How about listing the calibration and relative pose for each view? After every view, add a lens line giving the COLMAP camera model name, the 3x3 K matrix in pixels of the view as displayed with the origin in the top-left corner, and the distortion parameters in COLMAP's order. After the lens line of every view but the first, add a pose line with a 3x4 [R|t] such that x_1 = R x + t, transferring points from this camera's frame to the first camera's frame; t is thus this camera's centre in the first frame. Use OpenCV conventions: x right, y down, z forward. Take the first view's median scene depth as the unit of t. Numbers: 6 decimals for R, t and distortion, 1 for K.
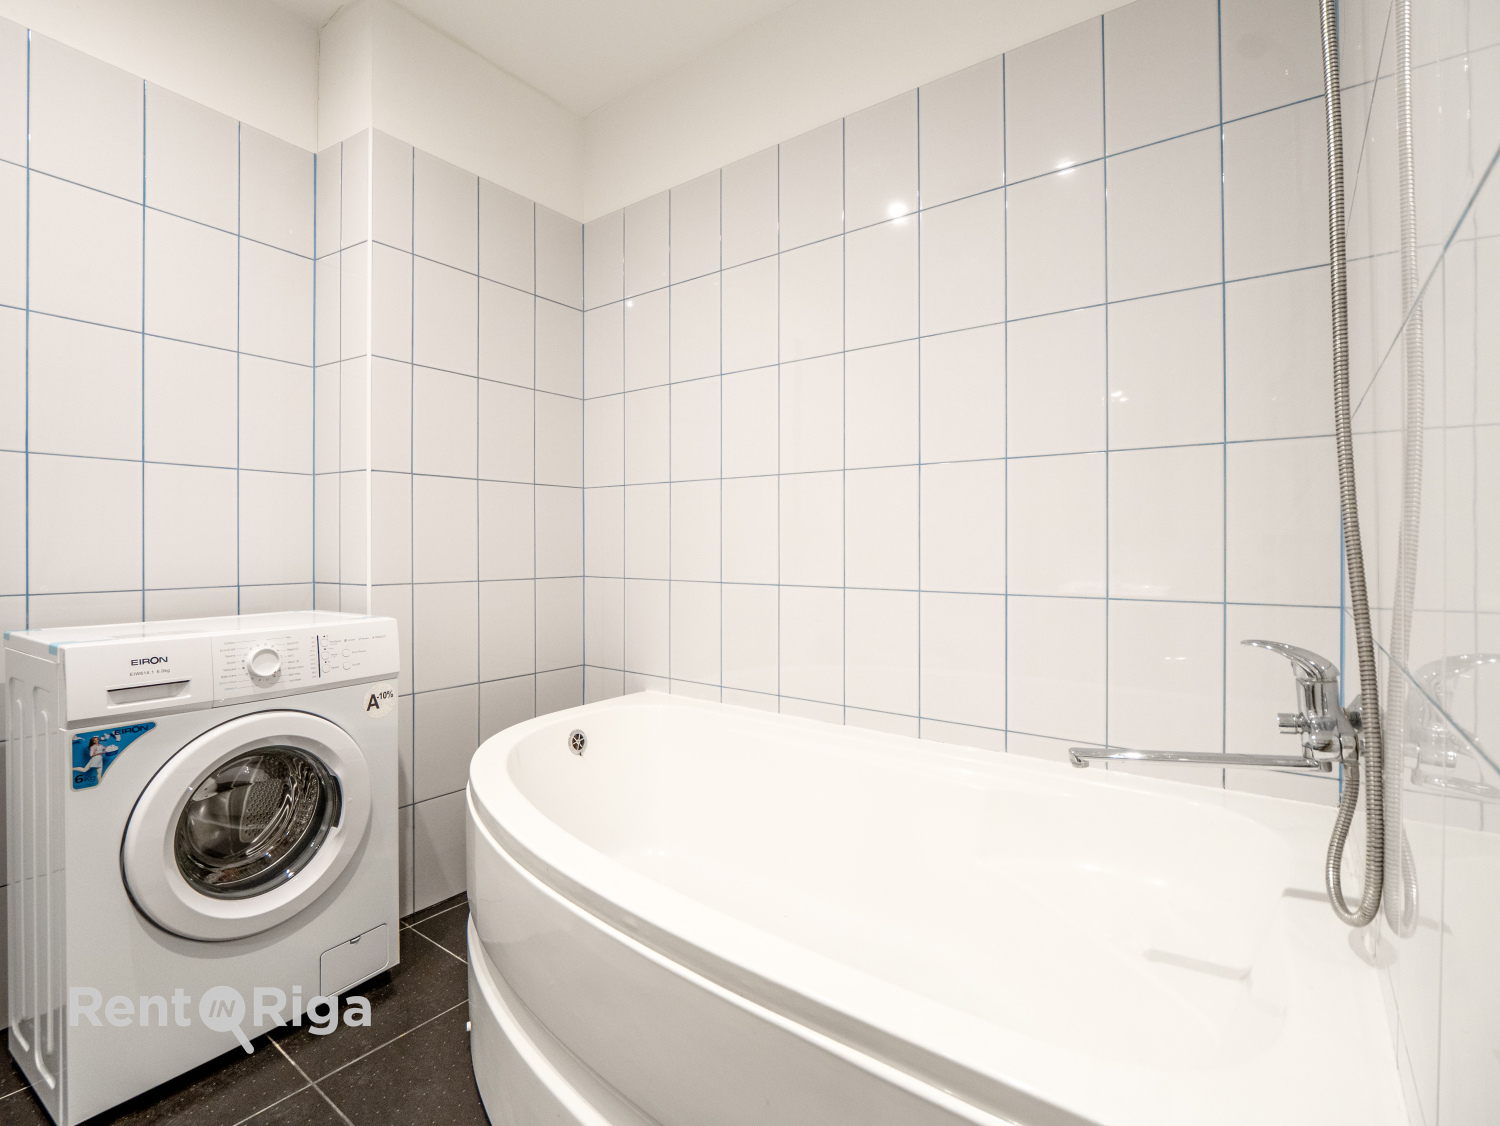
lens RADIAL K [[716.9, 0, 742.3], [0, 716.9, 540.9], [0, 0, 1]] dist [-0.014930, -0.000057]
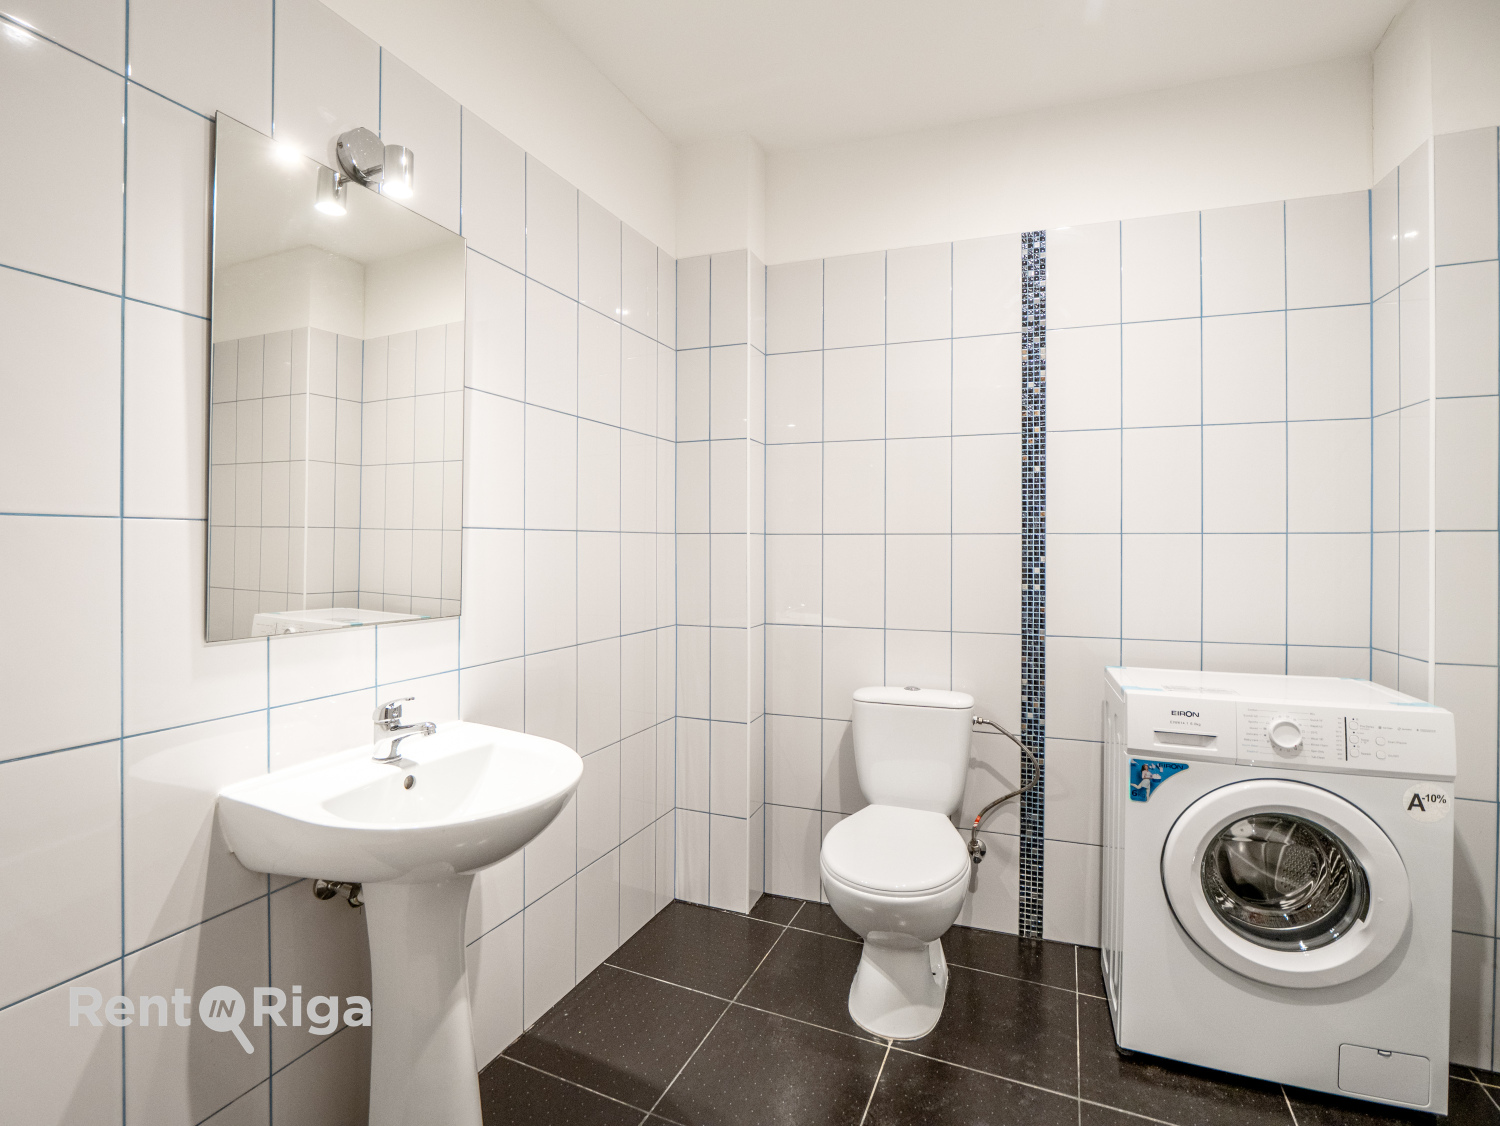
lens RADIAL K [[716.9, 0, 745.8], [0, 716.9, 552.8], [0, 0, 1]] dist [-0.014930, -0.000057]
pose [[0.234706, 0.003878, -0.972059, 0.161817], [-0.002545, 0.999991, 0.003375, -0.099004], [0.972063, 0.001681, 0.234714, -0.024593]]
